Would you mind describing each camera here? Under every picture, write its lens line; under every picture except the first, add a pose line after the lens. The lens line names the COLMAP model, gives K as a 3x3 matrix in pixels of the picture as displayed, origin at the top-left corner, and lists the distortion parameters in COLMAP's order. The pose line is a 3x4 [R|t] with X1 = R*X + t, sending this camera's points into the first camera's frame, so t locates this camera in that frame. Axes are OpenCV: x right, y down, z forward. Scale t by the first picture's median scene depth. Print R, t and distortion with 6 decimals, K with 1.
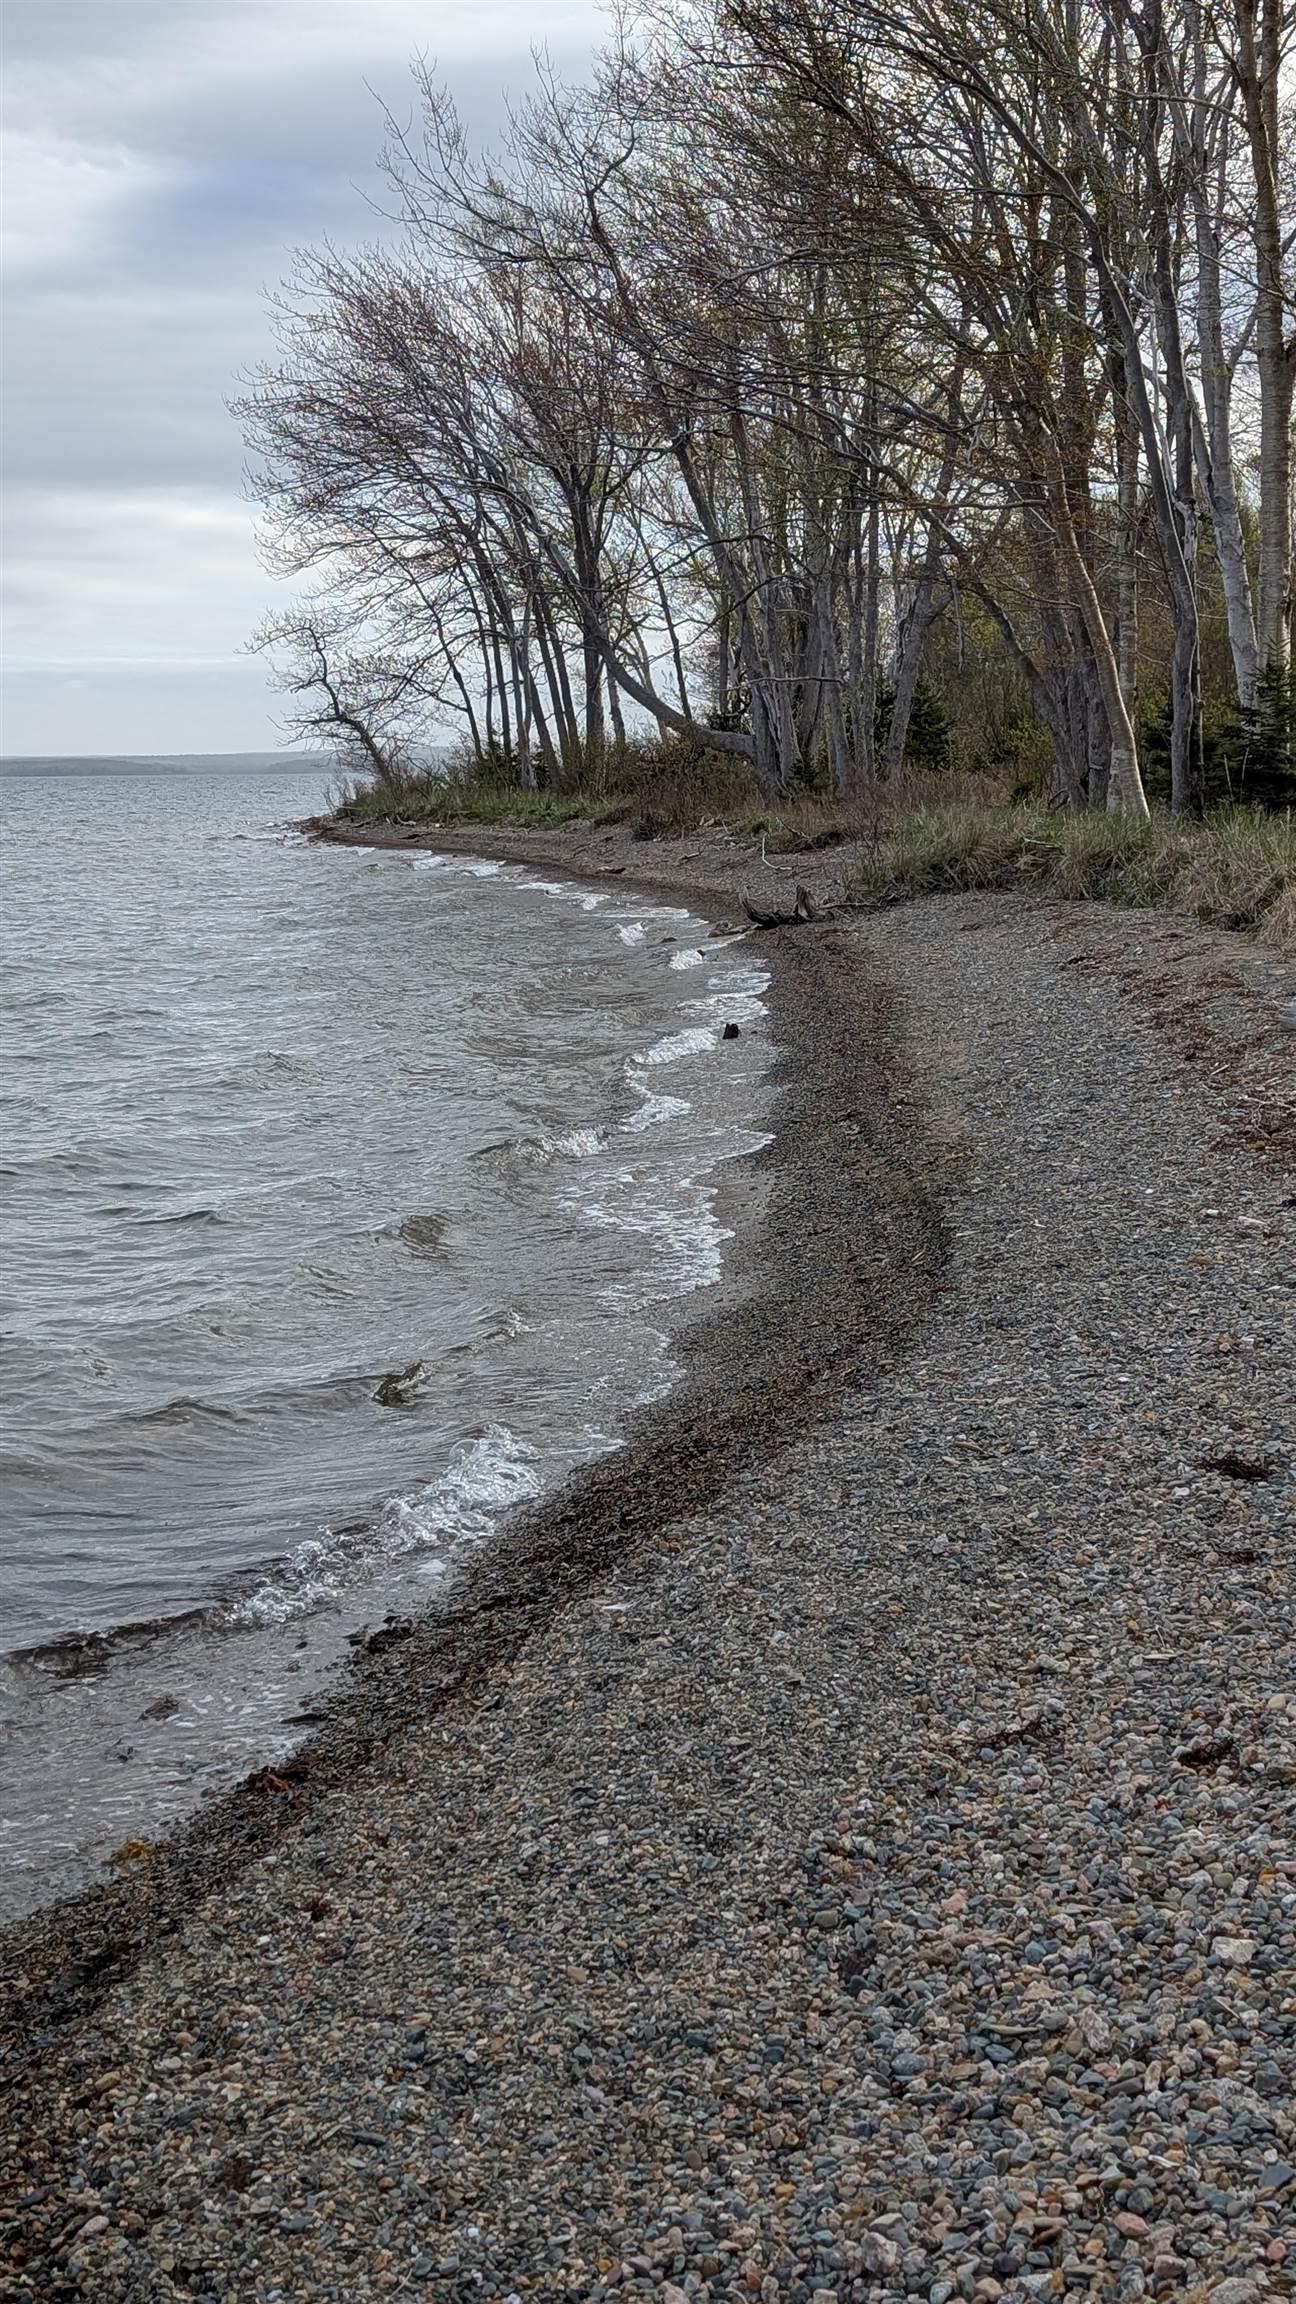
lens RADIAL K [[1639.2, 0, 678.5], [0, 1639.2, 1031.3], [0, 0, 1]] dist [0.001150, 0.000121]
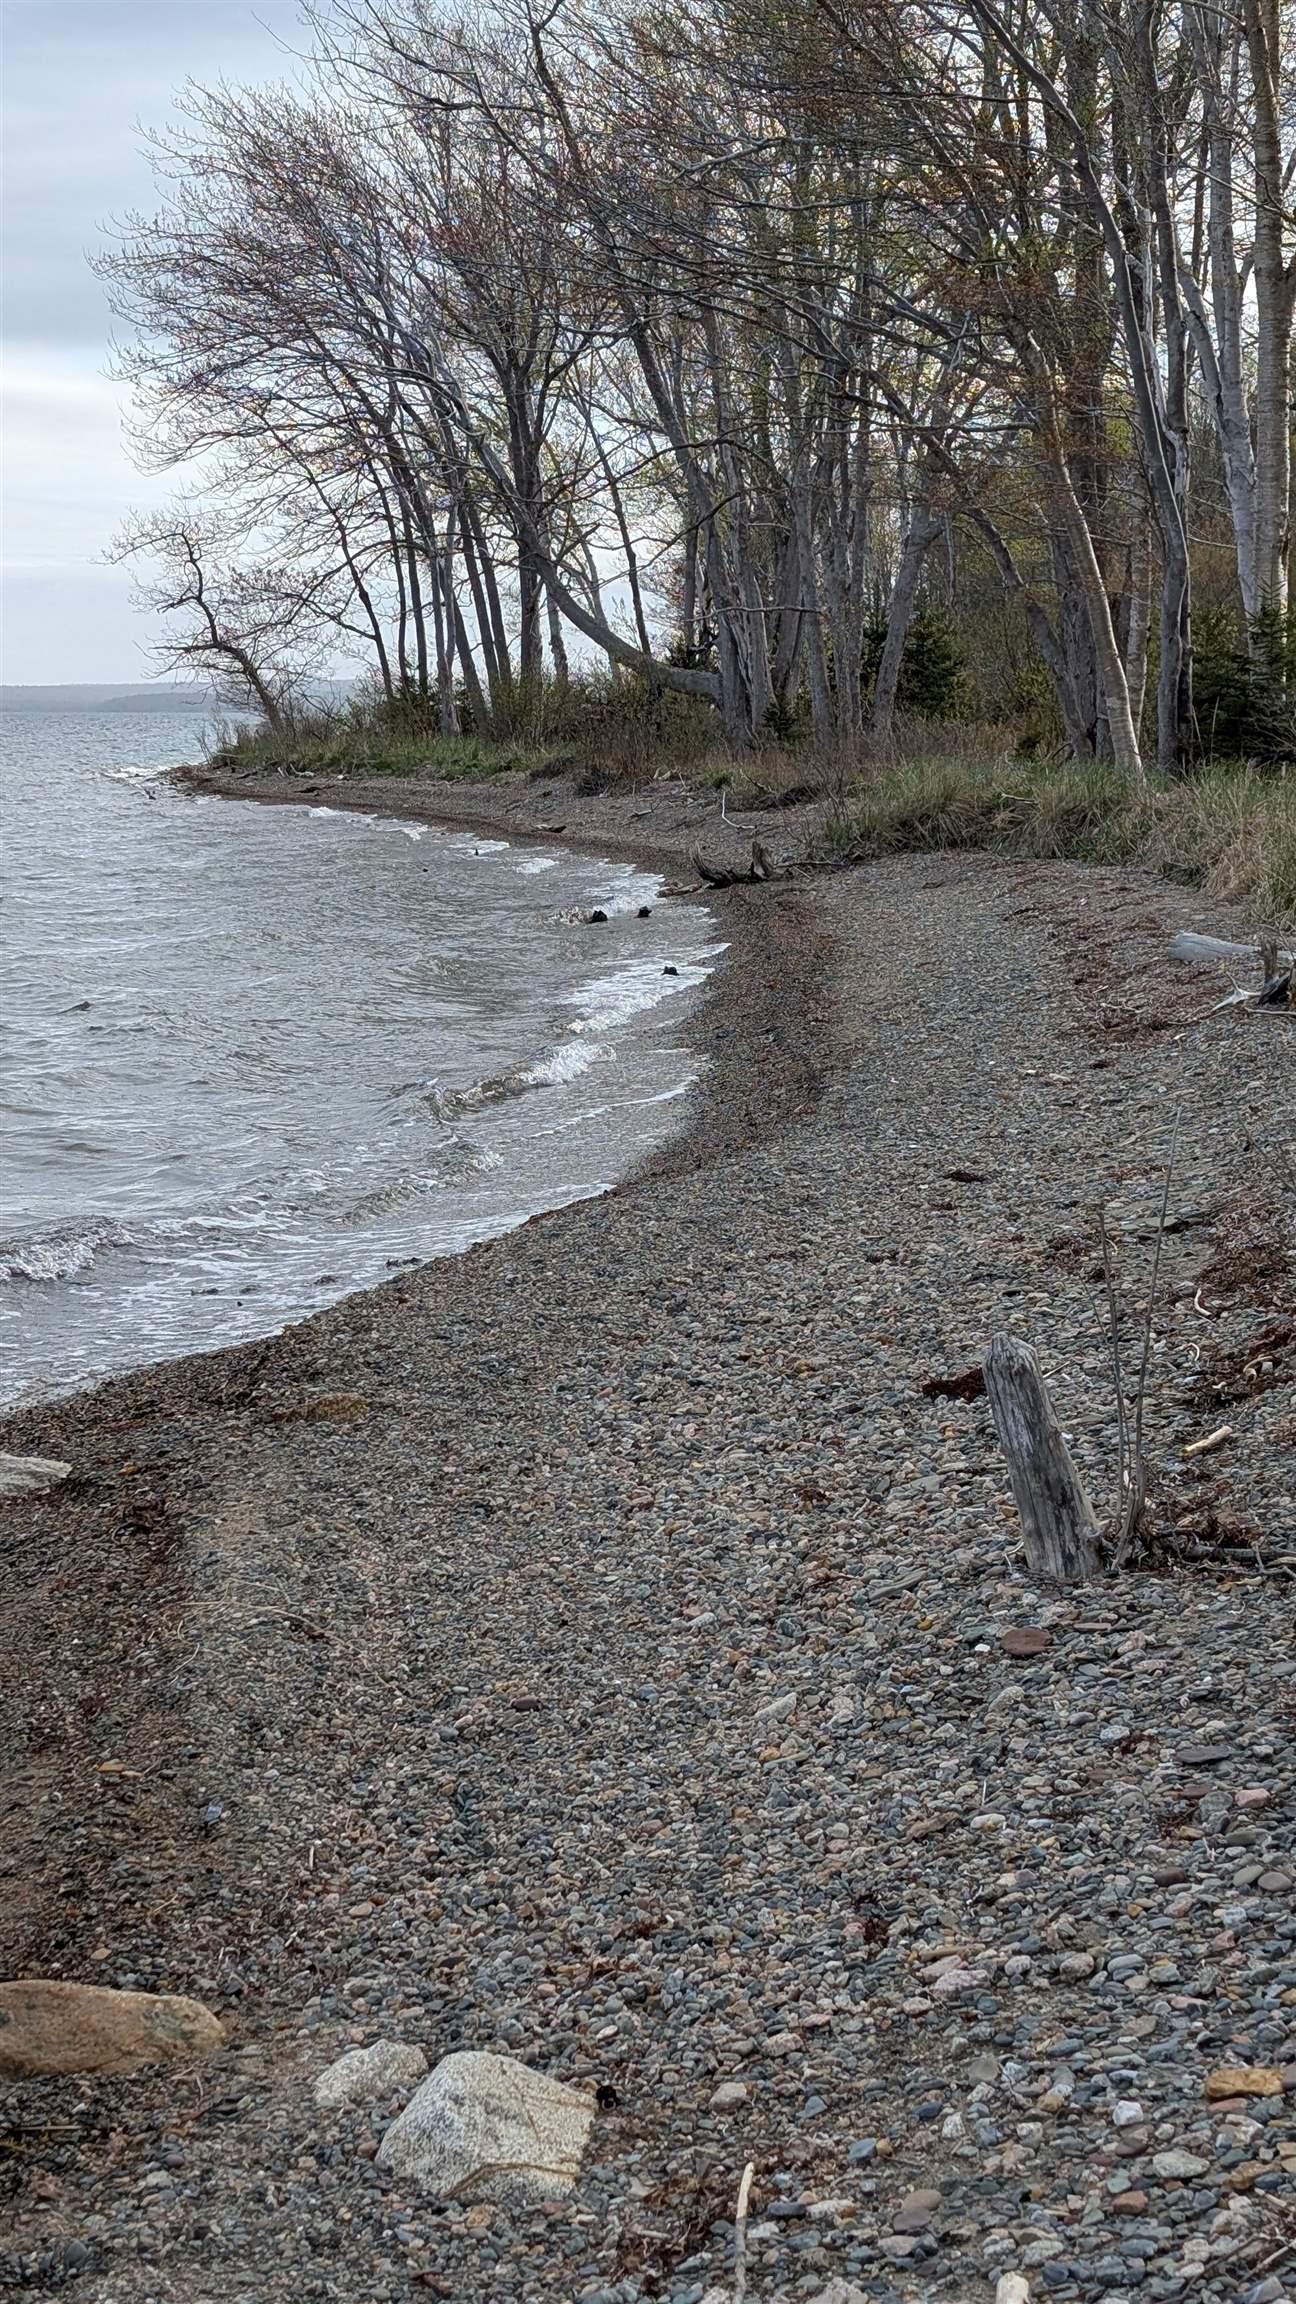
lens RADIAL K [[3313.5, 0, 648.0], [0, 3313.5, 1152.0], [0, 0, 1]] dist [-0.004666, 0.719872]
pose [[0.999881, 0.013993, -0.006430, 0.021477], [-0.014159, 0.999552, -0.026386, 0.103394], [0.006058, 0.026474, 0.999631, -0.652747]]
